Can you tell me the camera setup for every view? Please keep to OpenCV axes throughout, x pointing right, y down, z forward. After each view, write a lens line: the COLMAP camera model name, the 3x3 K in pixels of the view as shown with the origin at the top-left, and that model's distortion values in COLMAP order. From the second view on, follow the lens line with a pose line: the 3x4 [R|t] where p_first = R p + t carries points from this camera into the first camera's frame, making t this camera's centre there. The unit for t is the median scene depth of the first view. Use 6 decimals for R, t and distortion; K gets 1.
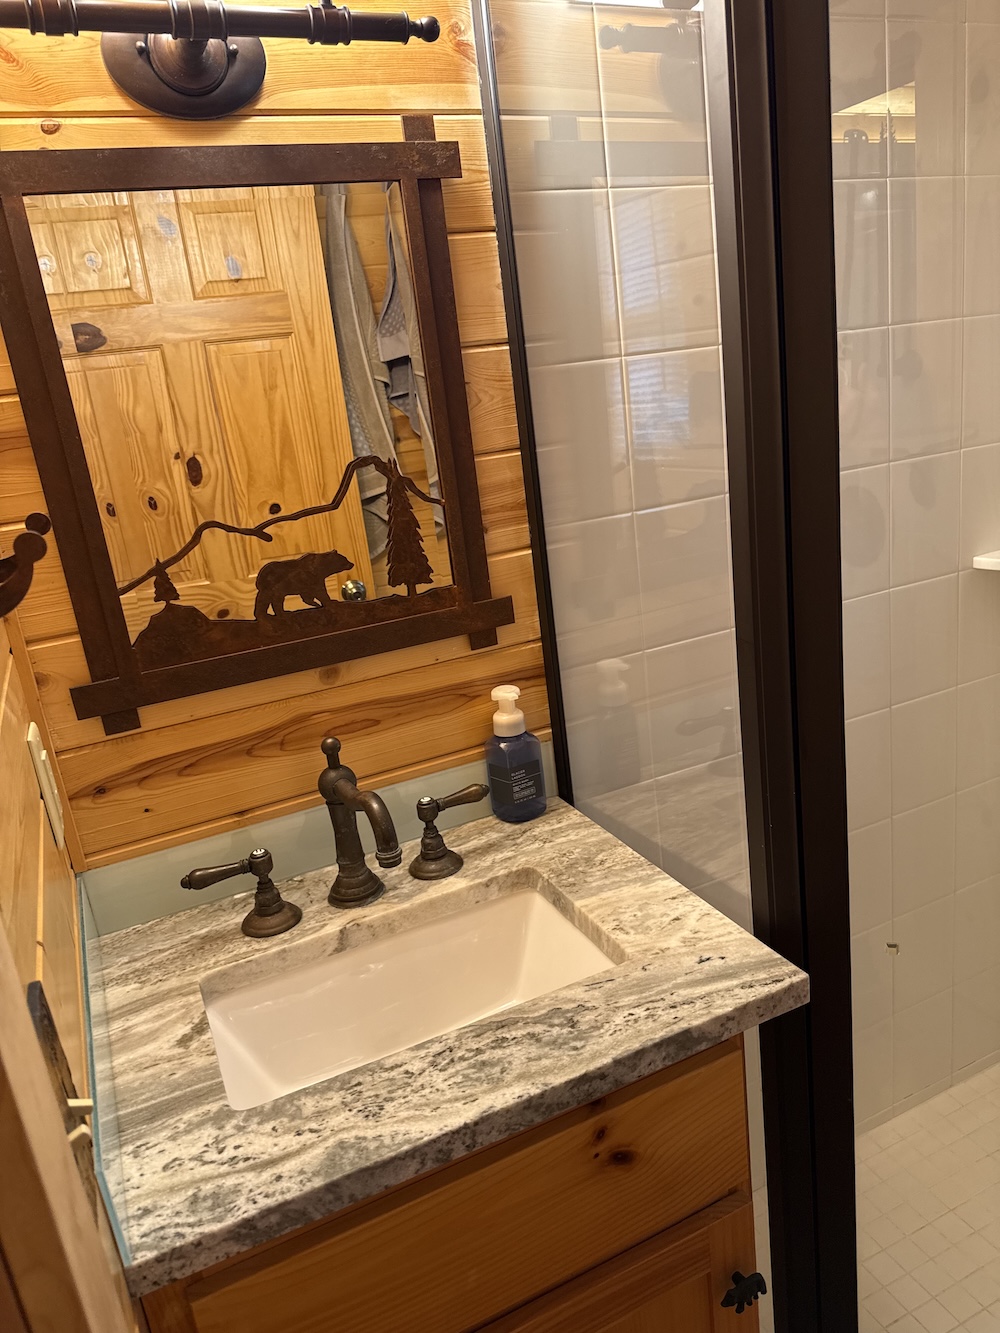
lens RADIAL K [[932.7, 0, 496.3], [0, 932.7, 671.7], [0, 0, 1]] dist [0.069475, -0.098368]
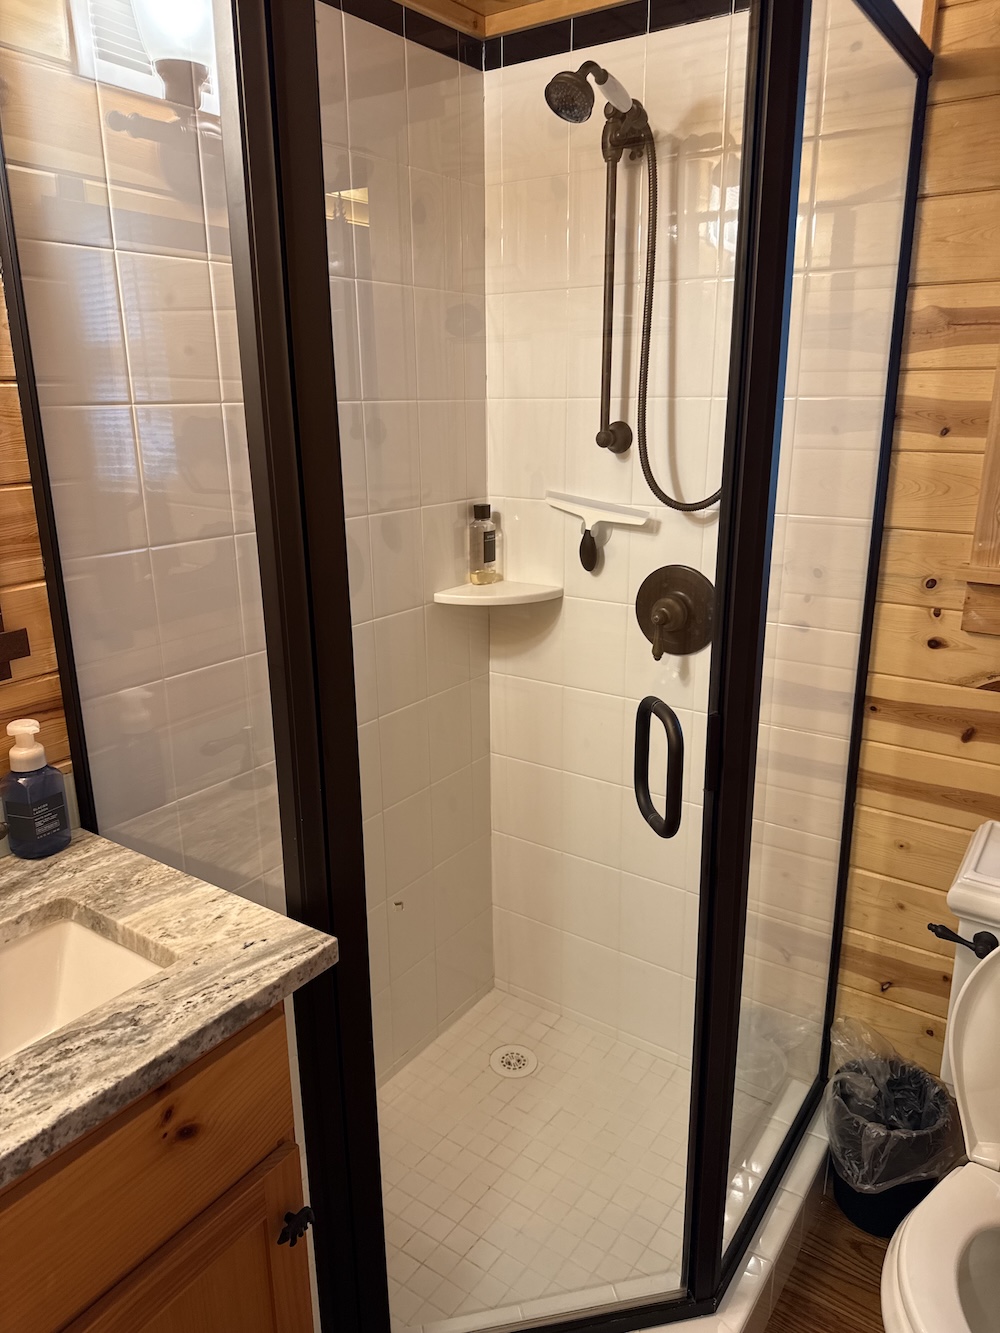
lens RADIAL K [[943.4, 0, 518.2], [0, 943.4, 665.9], [0, 0, 1]] dist [0.070109, -0.096334]
pose [[0.844437, -0.035404, 0.534484, -0.097484], [0.055941, 0.998186, -0.022262, 0.011614], [-0.532726, 0.048698, 0.844886, -0.149573]]
